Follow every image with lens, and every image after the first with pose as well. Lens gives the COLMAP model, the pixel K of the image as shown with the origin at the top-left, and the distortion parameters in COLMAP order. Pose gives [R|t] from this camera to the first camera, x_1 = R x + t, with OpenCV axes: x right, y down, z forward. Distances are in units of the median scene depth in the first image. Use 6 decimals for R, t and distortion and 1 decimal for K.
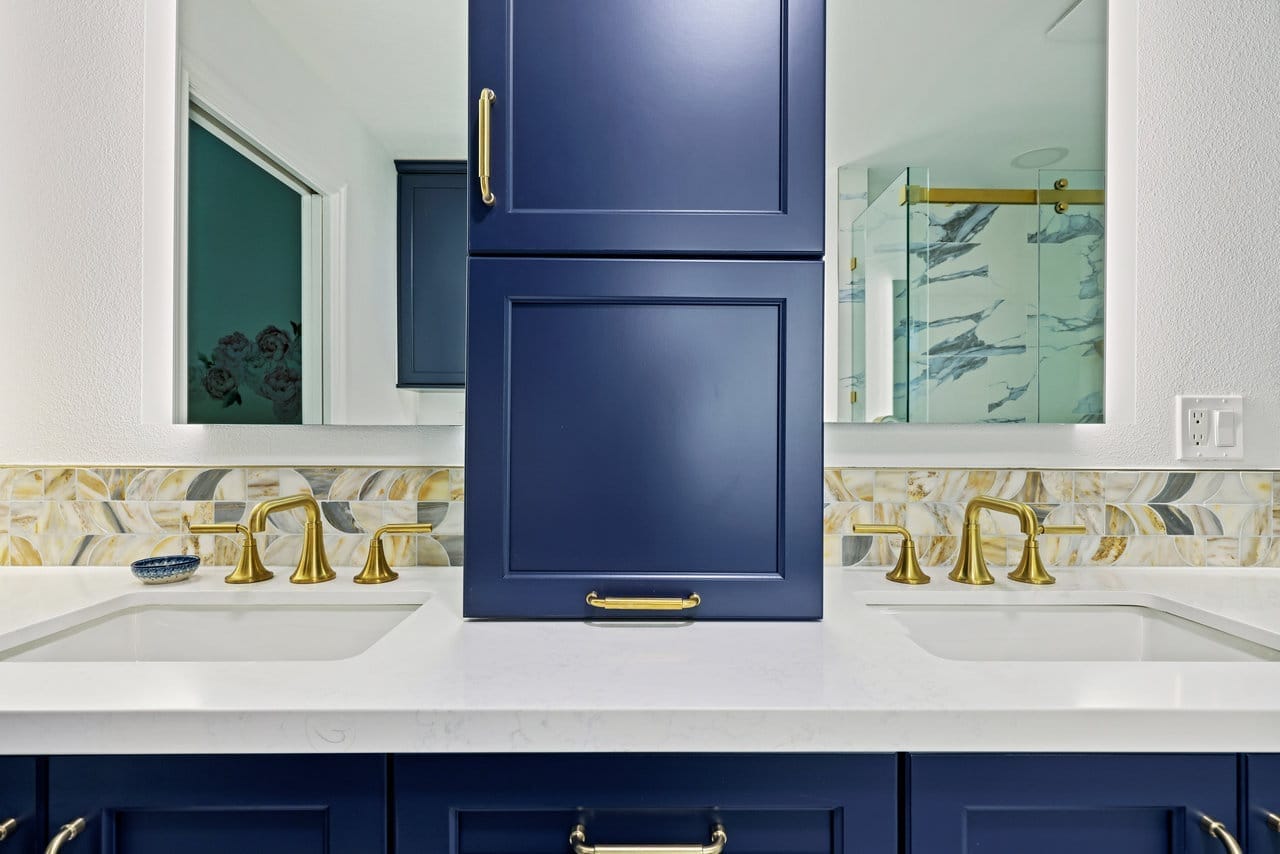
lens RADIAL K [[604.0, 0, 676.5], [0, 604.0, 432.2], [0, 0, 1]] dist [0.010178, -0.000585]
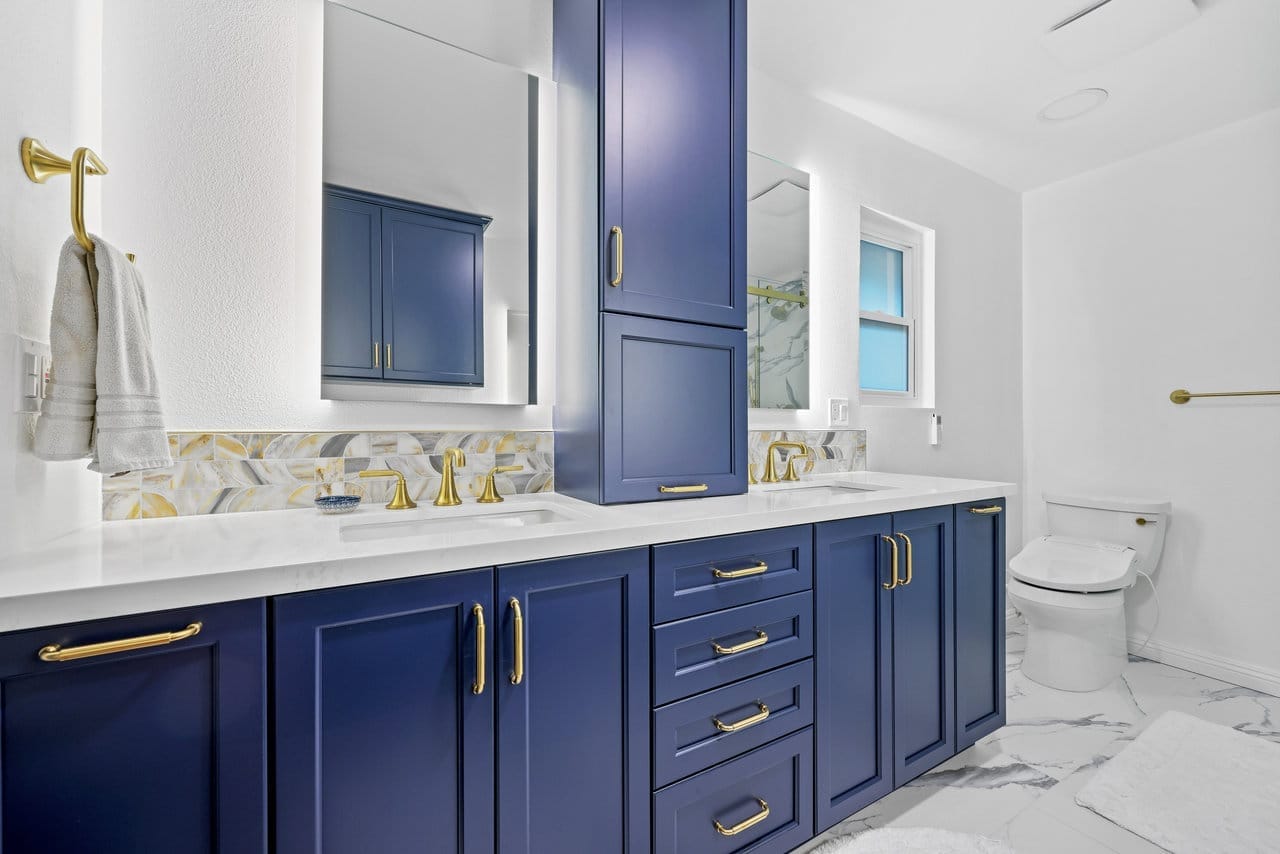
lens RADIAL K [[514.6, 0, 636.1], [0, 514.6, 429.0], [0, 0, 1]] dist [-0.000829, 0.000748]
pose [[0.869216, -0.003544, 0.494420, -0.761115], [0.003404, 0.999994, 0.001184, 0.050990], [-0.494421, 0.000654, 0.869222, -0.319375]]
